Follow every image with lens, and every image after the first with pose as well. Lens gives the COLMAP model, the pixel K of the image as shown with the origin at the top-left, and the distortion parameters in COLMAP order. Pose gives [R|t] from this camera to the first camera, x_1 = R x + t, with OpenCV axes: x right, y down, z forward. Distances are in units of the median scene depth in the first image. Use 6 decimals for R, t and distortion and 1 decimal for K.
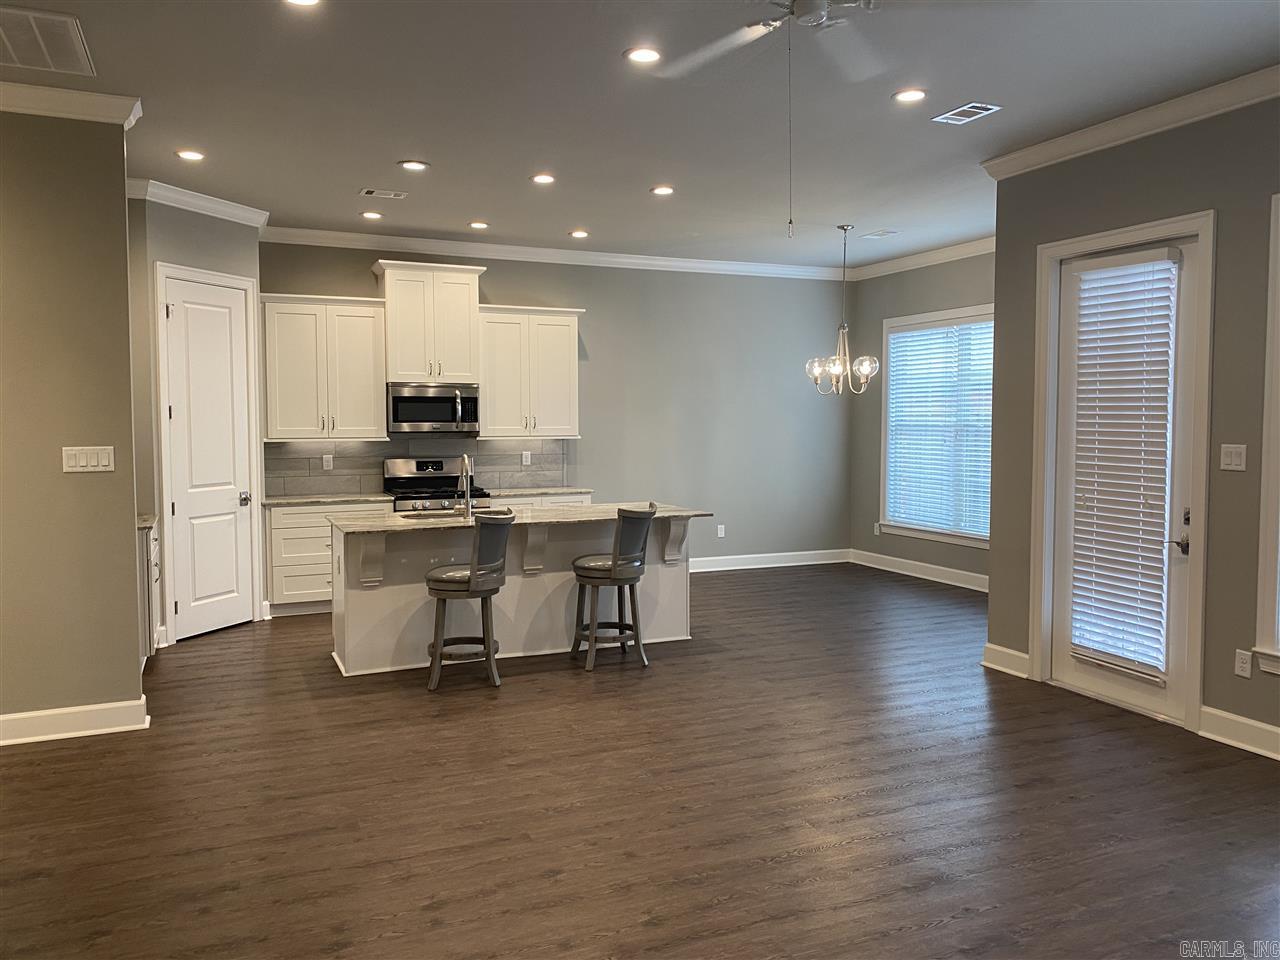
lens RADIAL K [[968.0, 0, 637.6], [0, 968.0, 473.1], [0, 0, 1]] dist [0.038709, -0.046764]
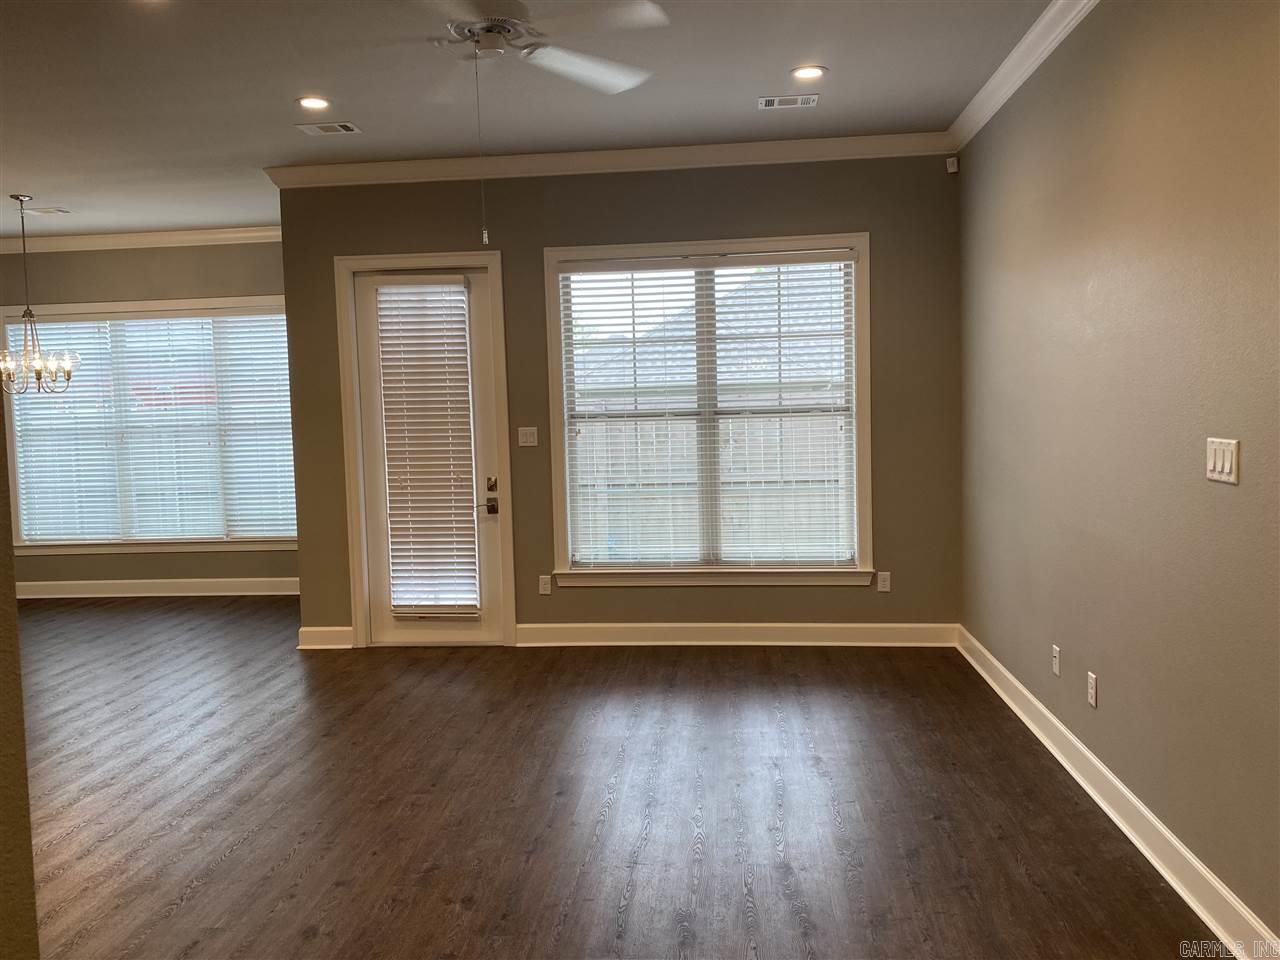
lens RADIAL K [[968.0, 0, 630.3], [0, 968.0, 478.7], [0, 0, 1]] dist [0.038709, -0.046764]
pose [[0.481552, -0.082649, 0.872512, -0.437361], [0.080240, 0.995520, 0.050016, -0.011737], [-0.872737, 0.045925, 0.486027, 0.192711]]
